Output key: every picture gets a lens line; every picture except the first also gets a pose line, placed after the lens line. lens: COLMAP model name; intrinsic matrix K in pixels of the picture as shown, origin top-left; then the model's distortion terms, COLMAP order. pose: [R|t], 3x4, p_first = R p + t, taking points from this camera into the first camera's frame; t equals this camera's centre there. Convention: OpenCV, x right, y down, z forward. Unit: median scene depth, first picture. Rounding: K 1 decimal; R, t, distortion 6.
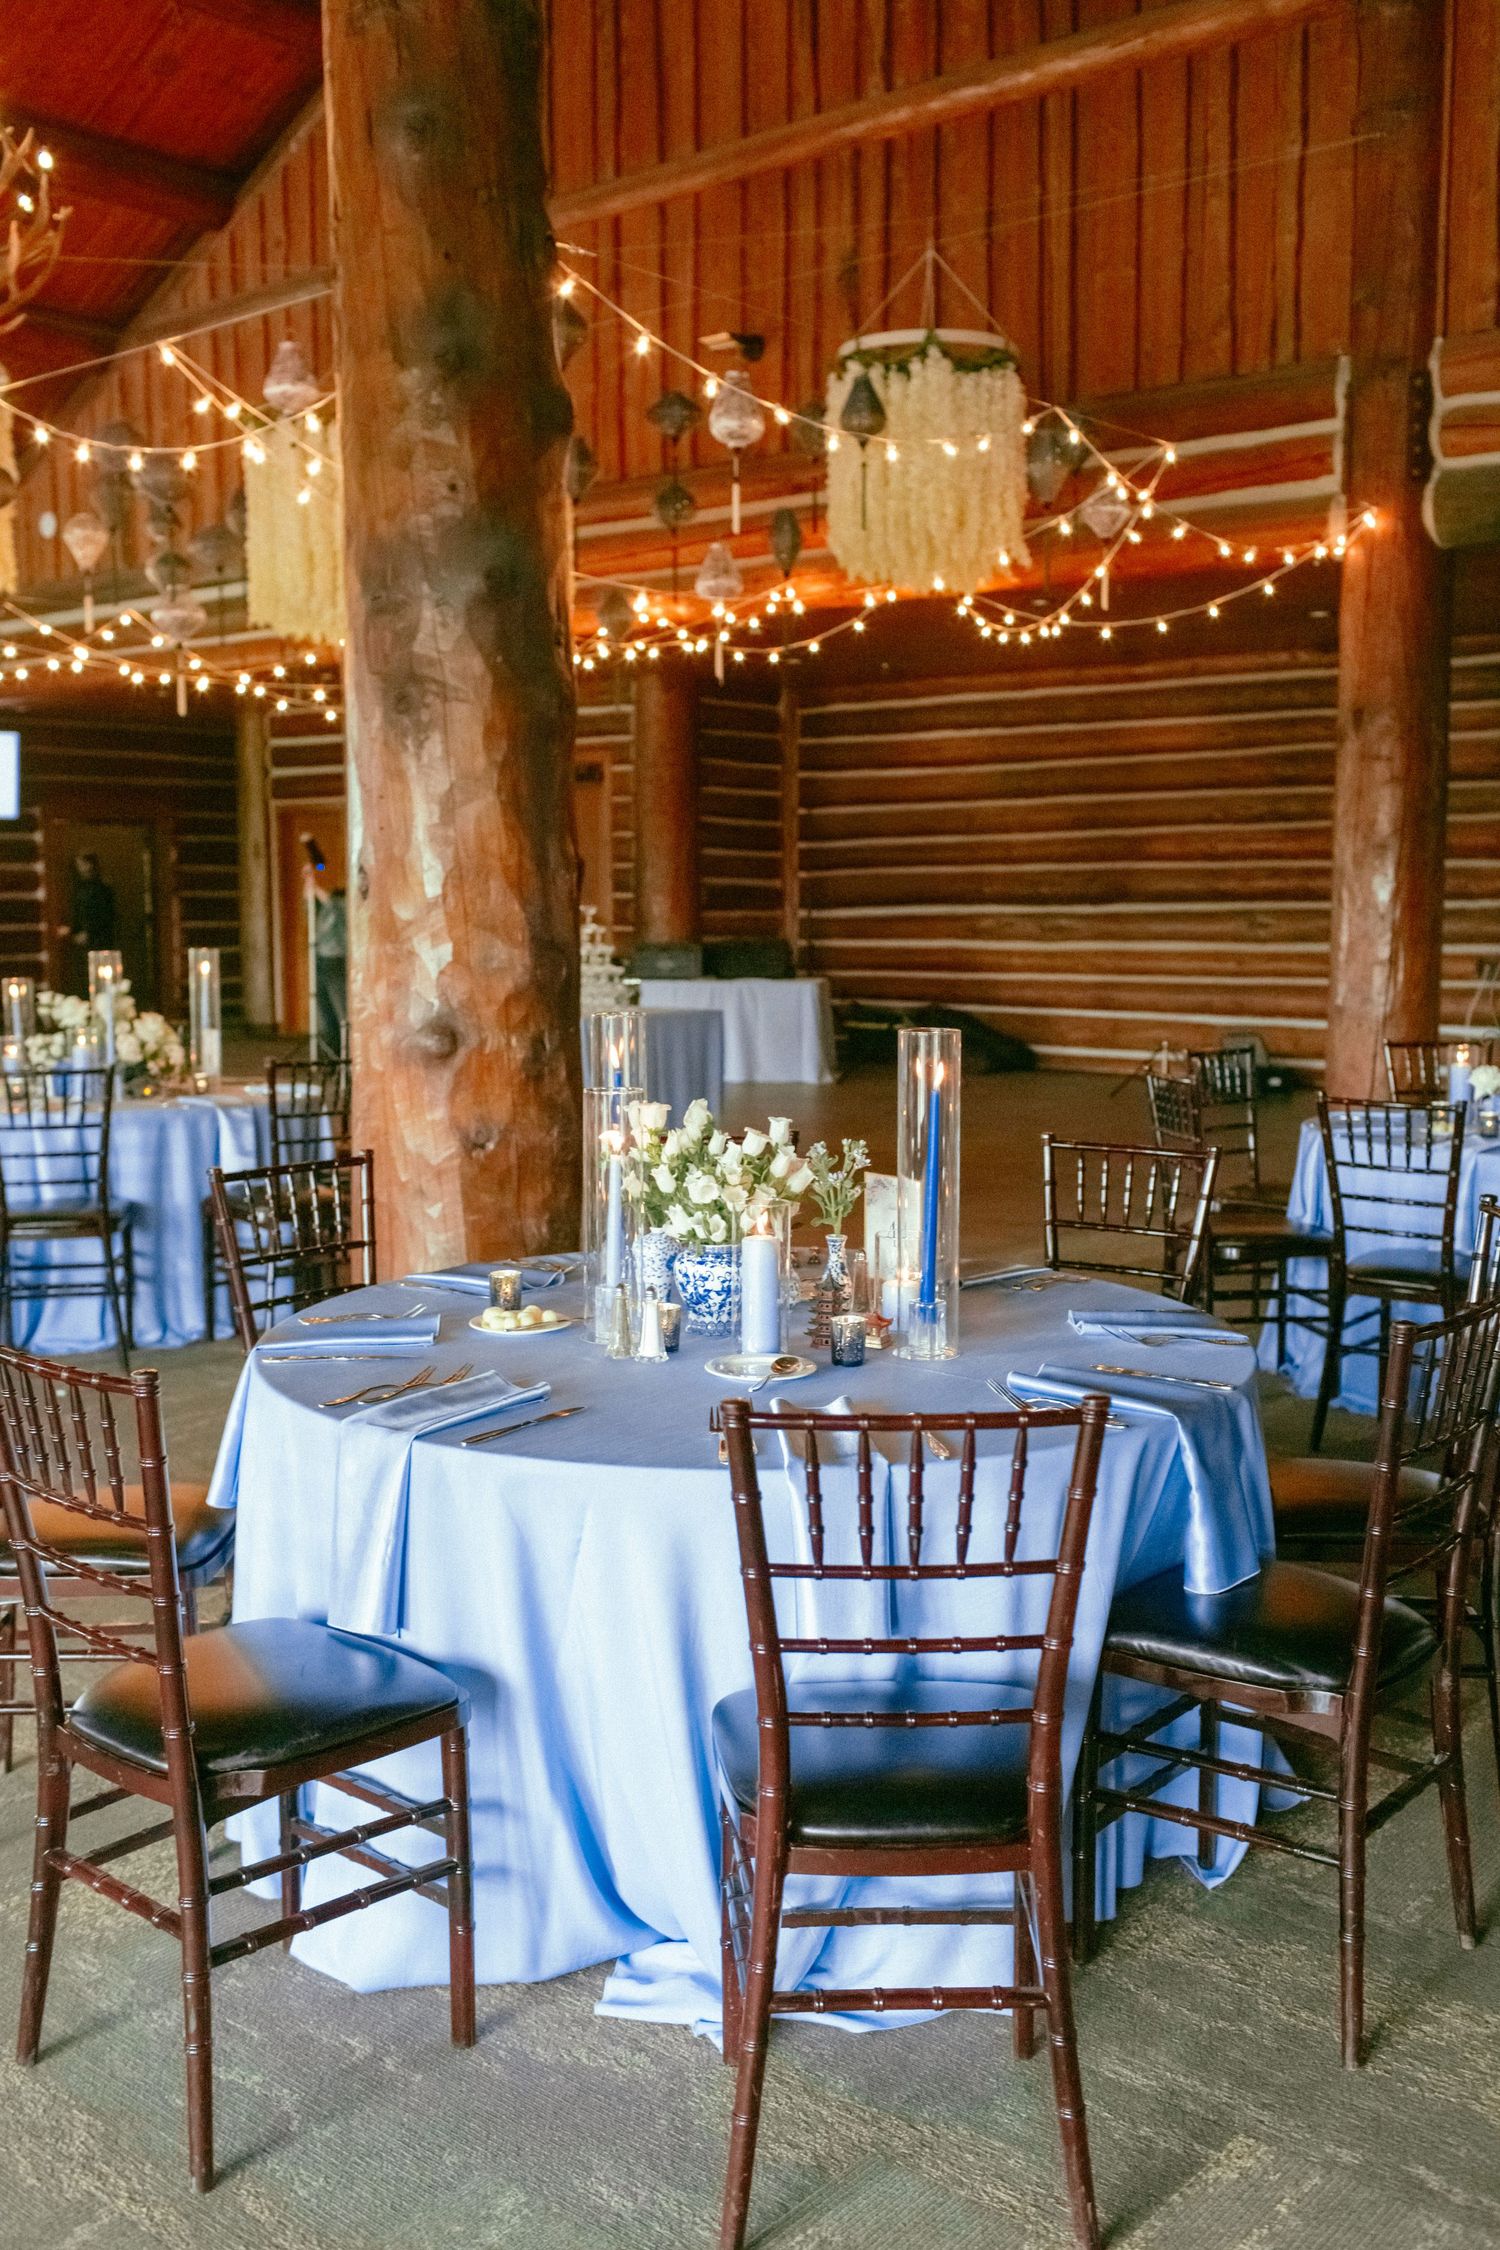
lens RADIAL K [[2178.7, 0, 739.4], [0, 2178.7, 1130.6], [0, 0, 1]] dist [0.000242, 0.000000]
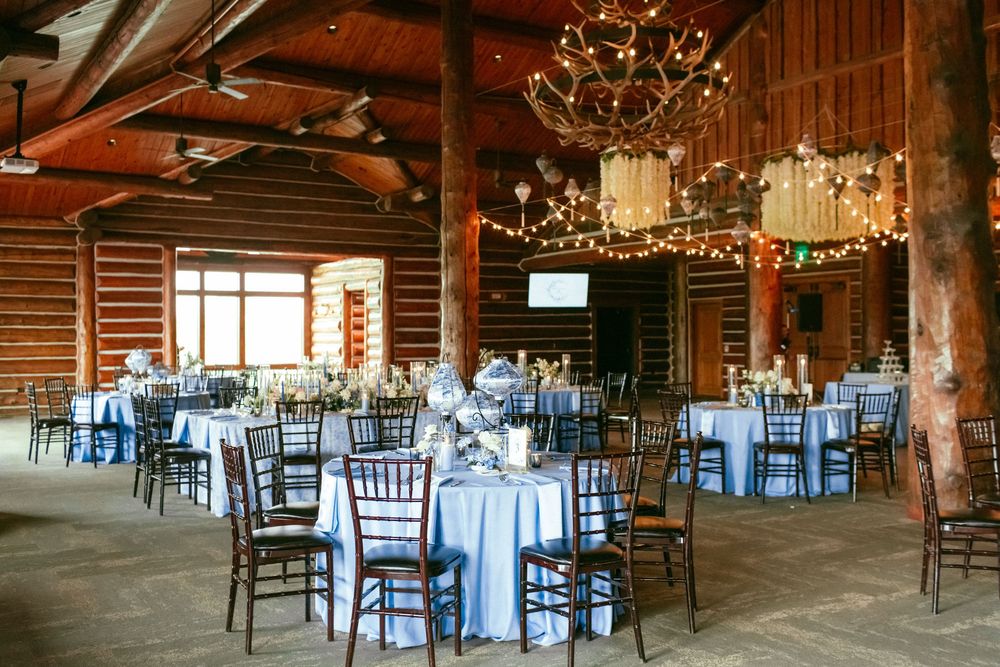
lens RADIAL K [[968.3, 0, 504.5], [0, 968.3, 329.2], [0, 0, 1]] dist [0.000242, 0.000000]
pose [[0.943623, -0.004278, -0.330995, -0.225795], [-0.034421, 0.993228, -0.110967, 0.039388], [0.329228, 0.116104, 0.937085, -0.324359]]
